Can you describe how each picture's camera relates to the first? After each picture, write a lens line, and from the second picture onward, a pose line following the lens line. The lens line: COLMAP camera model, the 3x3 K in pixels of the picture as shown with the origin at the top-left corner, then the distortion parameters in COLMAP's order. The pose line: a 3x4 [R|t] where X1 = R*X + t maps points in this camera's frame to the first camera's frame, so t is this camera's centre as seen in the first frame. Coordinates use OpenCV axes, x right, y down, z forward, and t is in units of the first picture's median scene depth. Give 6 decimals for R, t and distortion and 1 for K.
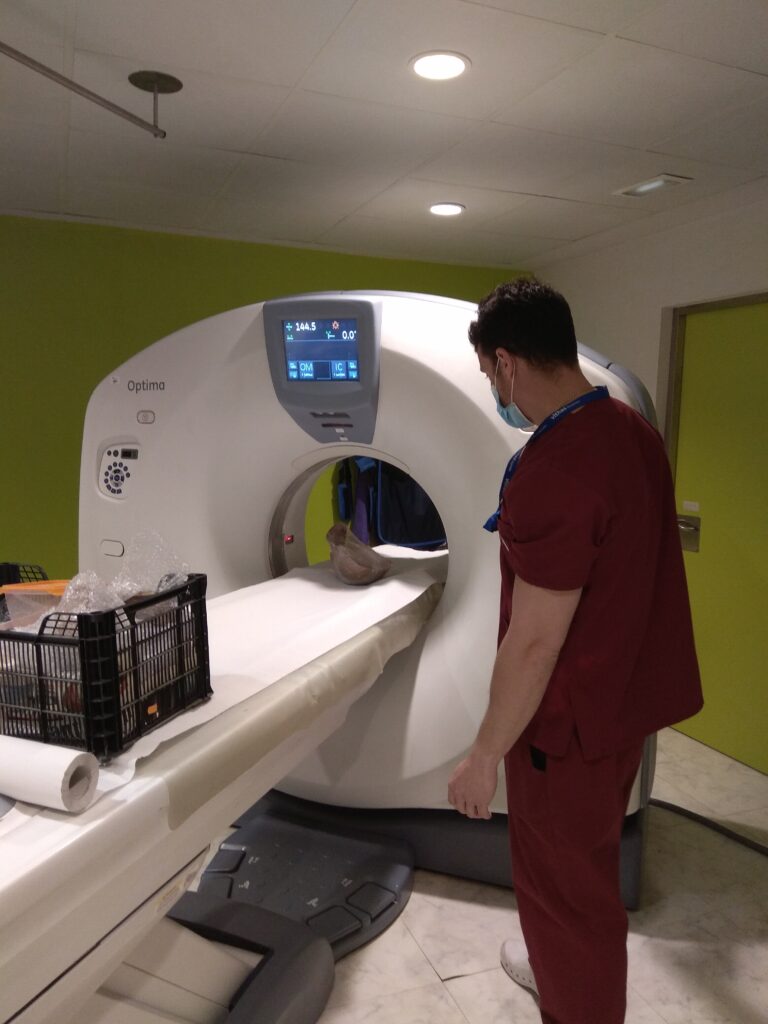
lens RADIAL K [[756.7, 0, 384.0], [0, 756.7, 512.0], [0, 0, 1]] dist [0.007249, 0.000484]
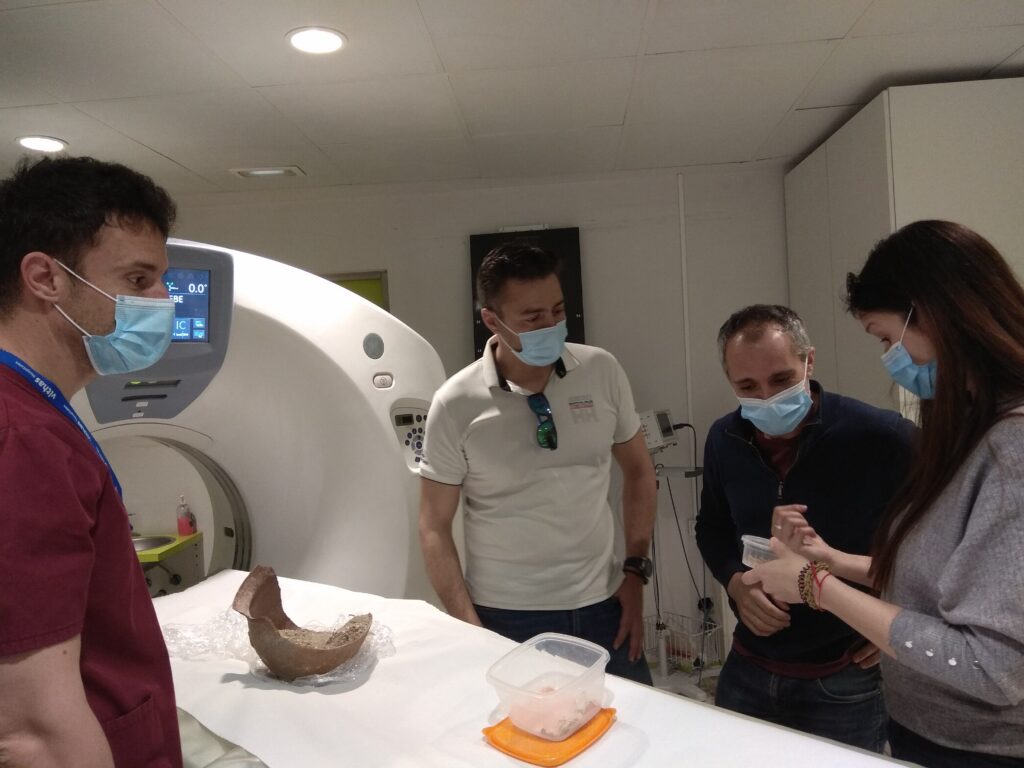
lens RADIAL K [[756.7, 0, 512.0], [0, 756.7, 384.0], [0, 0, 1]] dist [0.007249, 0.000484]
pose [[0.467343, -0.040717, 0.883138, -0.621388], [0.159493, 0.986431, -0.038922, -0.038261], [-0.869570, 0.159044, 0.467496, 0.307353]]
